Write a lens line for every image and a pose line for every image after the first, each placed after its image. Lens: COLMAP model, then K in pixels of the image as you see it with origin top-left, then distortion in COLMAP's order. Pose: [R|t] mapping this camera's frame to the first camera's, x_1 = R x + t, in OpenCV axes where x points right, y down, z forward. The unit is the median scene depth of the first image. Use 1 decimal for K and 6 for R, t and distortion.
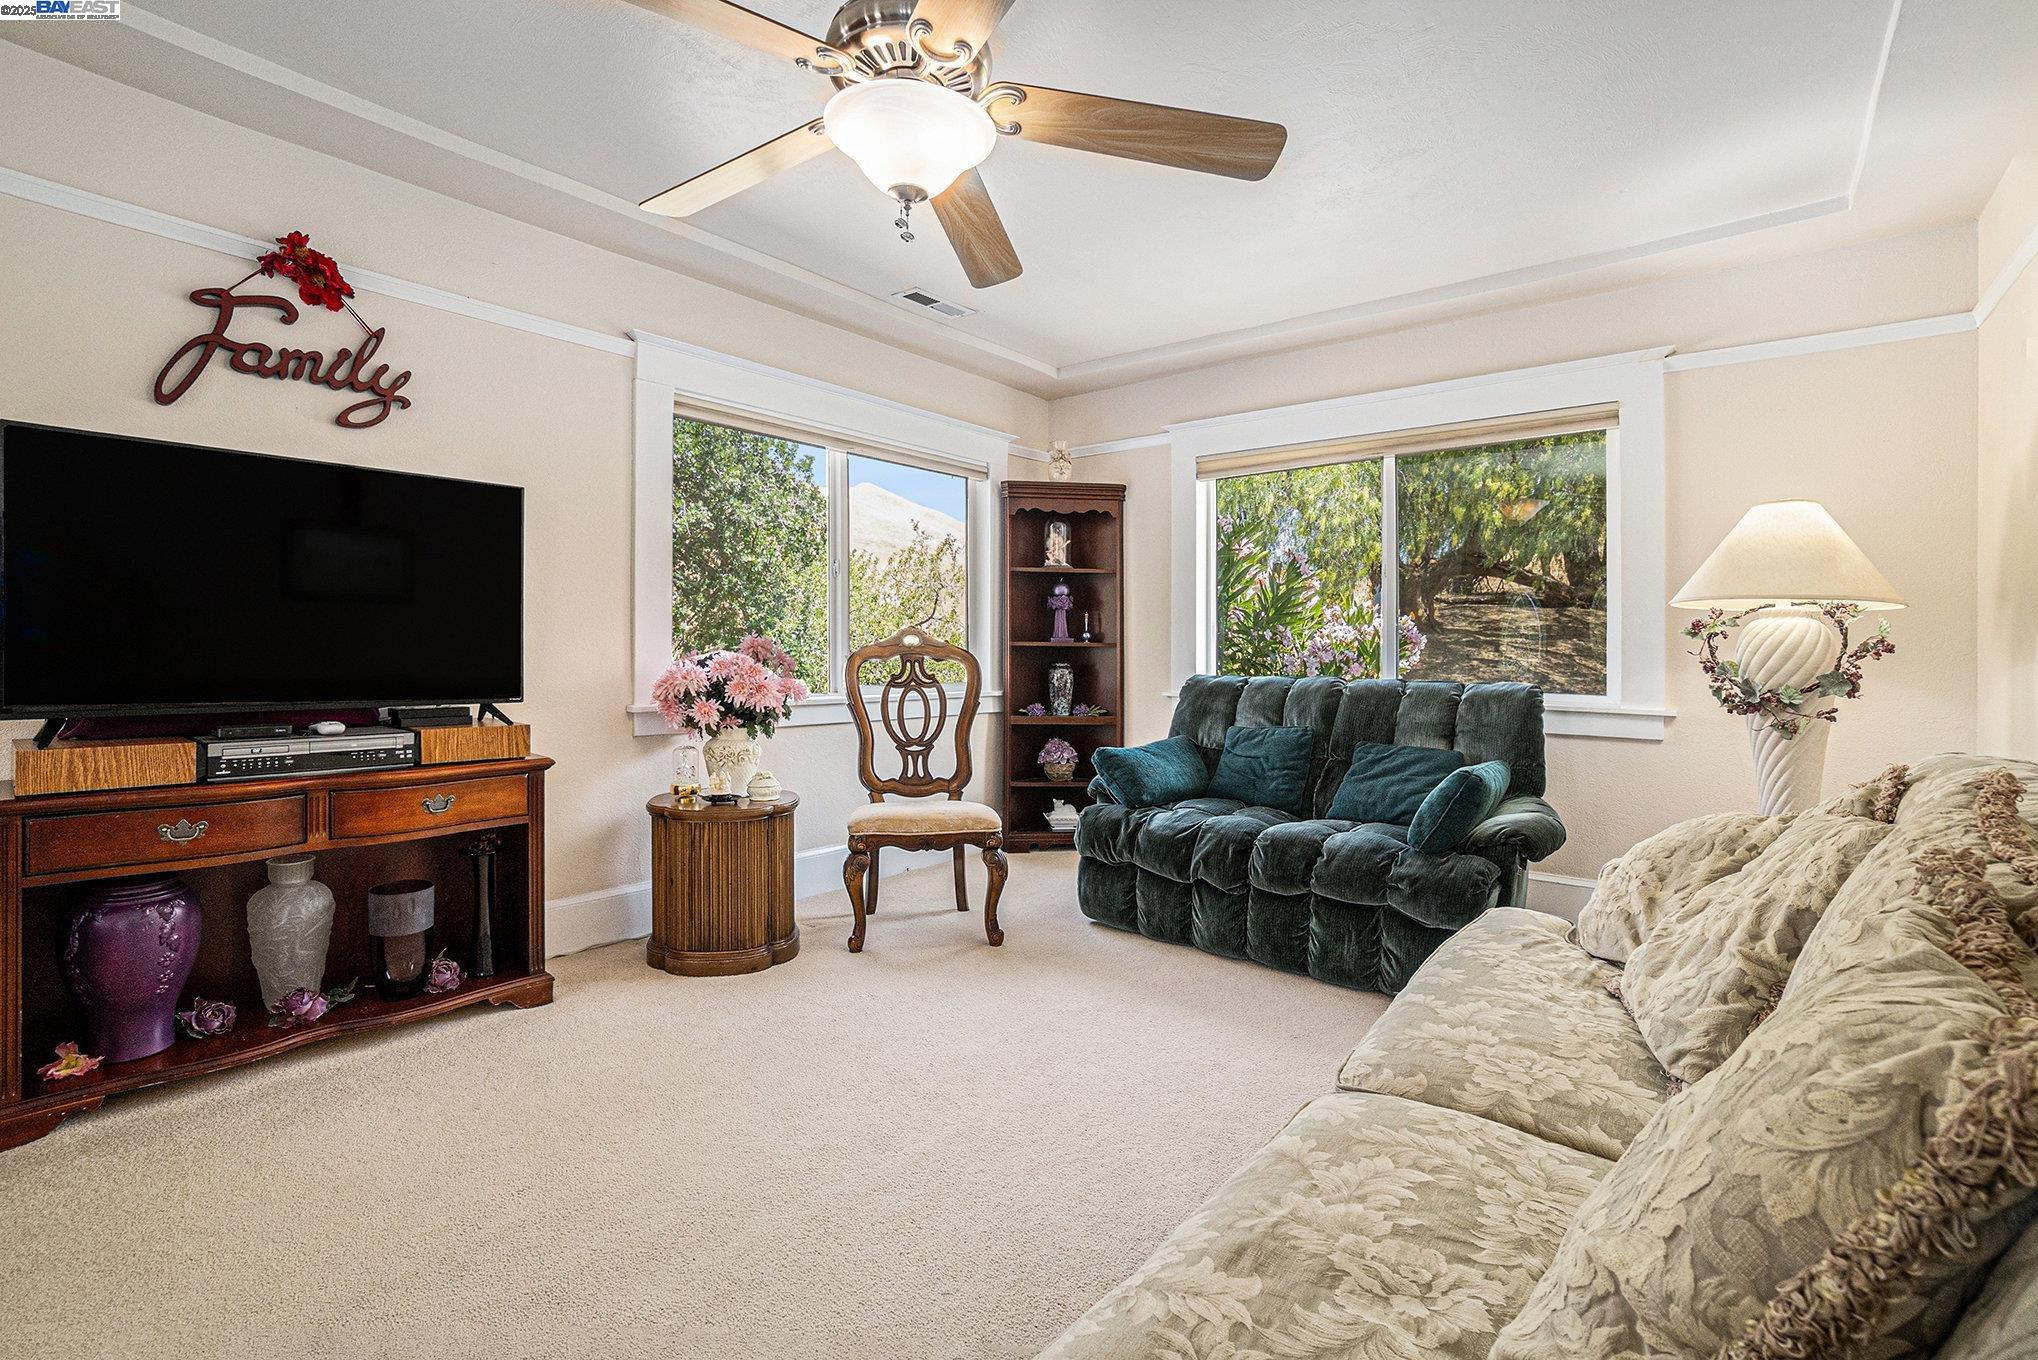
lens RADIAL K [[922.5, 0, 987.8], [0, 922.5, 683.4], [0, 0, 1]] dist [-0.062151, 0.024432]
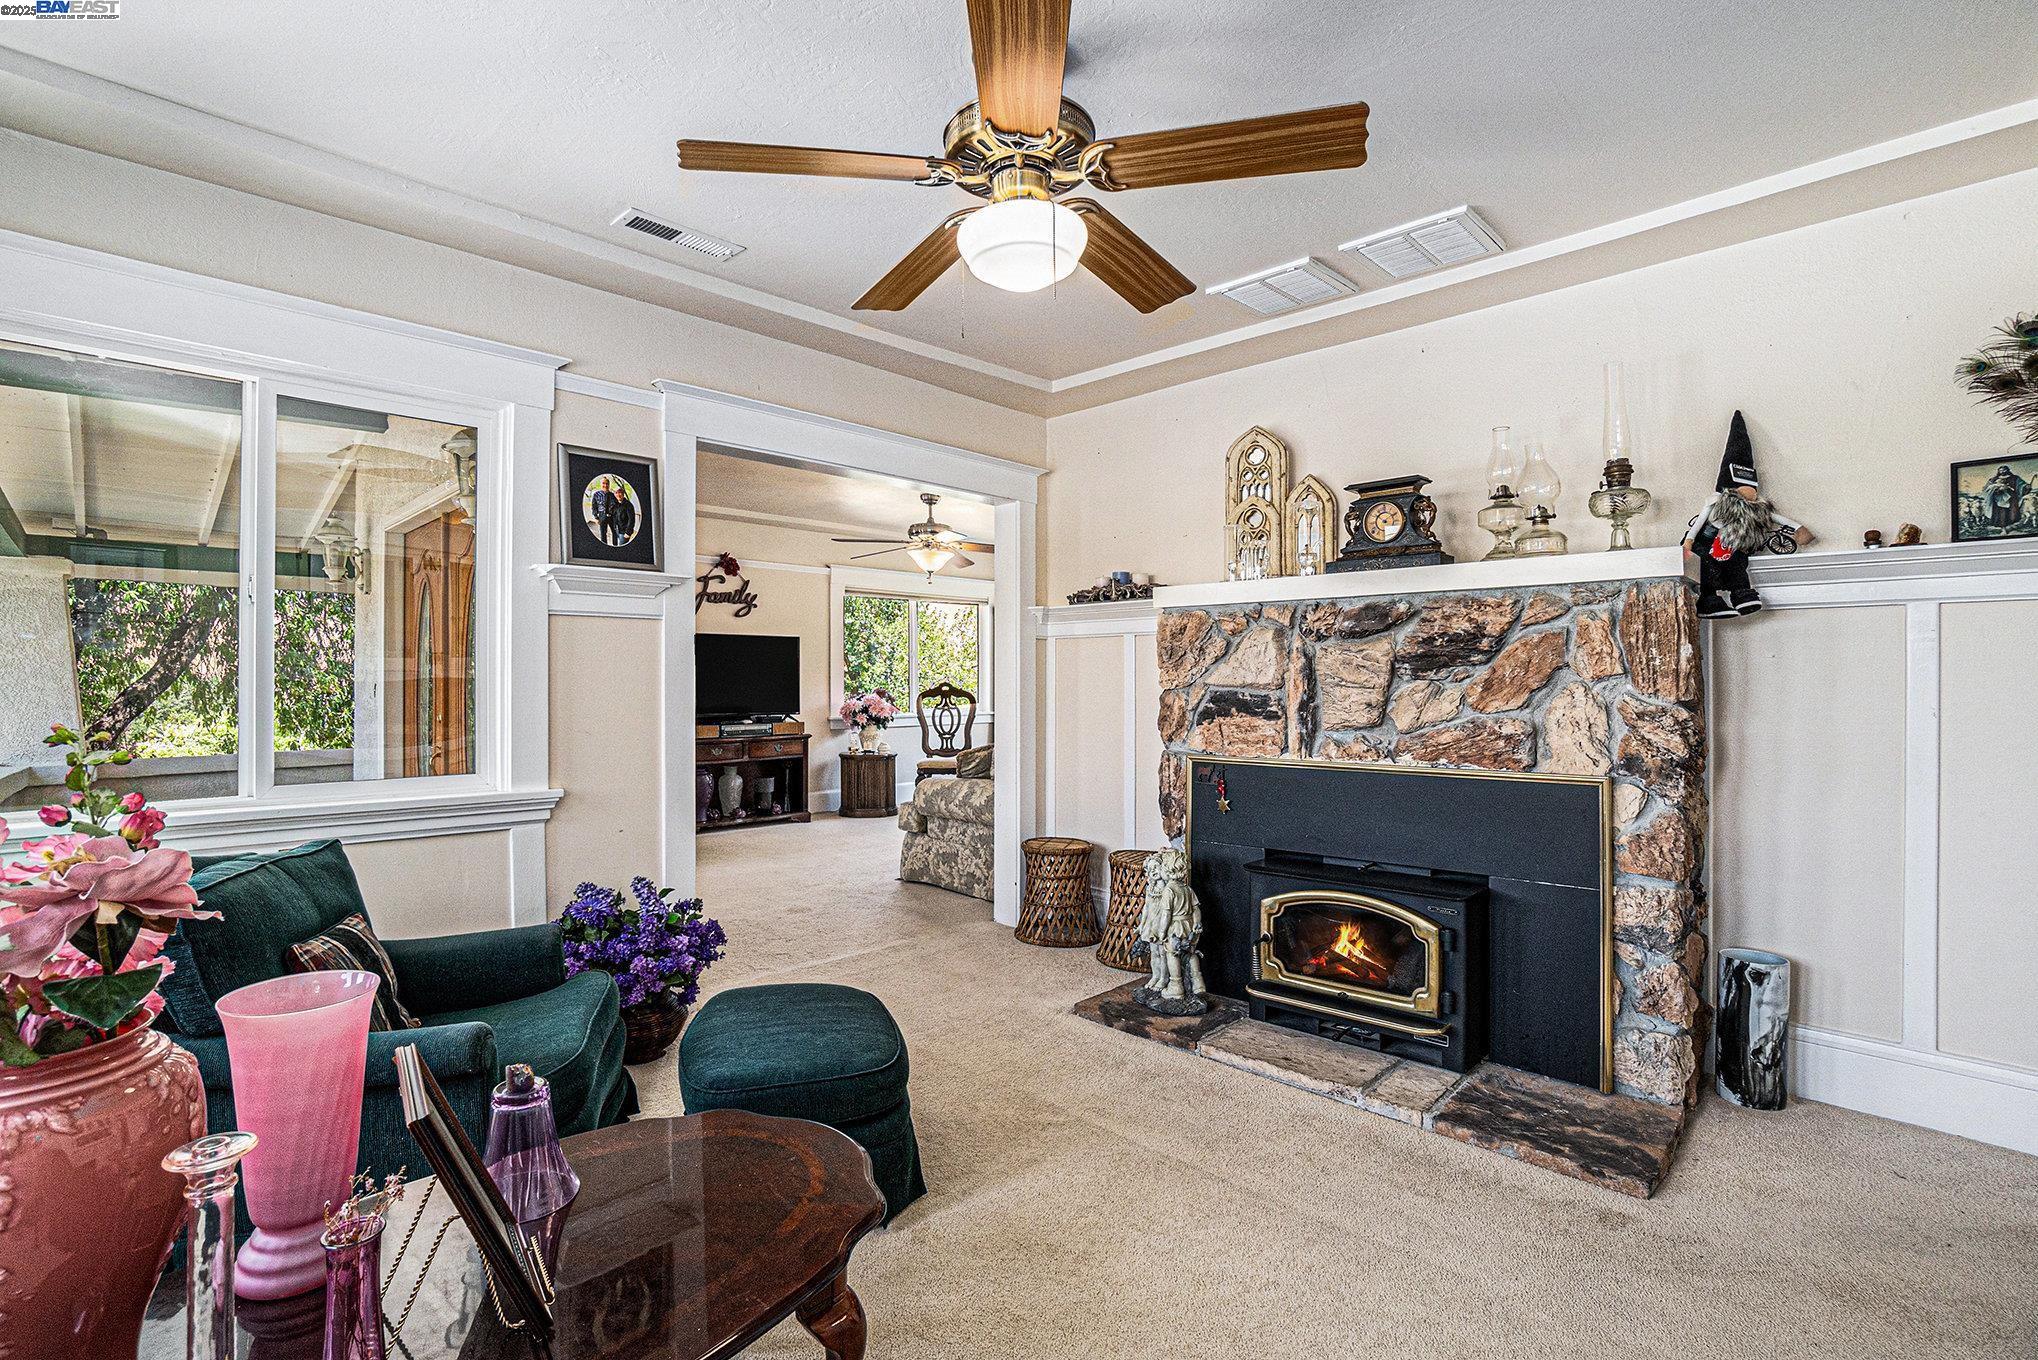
lens RADIAL K [[922.5, 0, 987.8], [0, 922.5, 683.4], [0, 0, 1]] dist [-0.062151, 0.024432]
pose [[0.996415, -0.009563, -0.084063, 0.268973], [0.006796, 0.999427, -0.033145, 0.020986], [0.084331, 0.032455, 0.995909, -1.579274]]
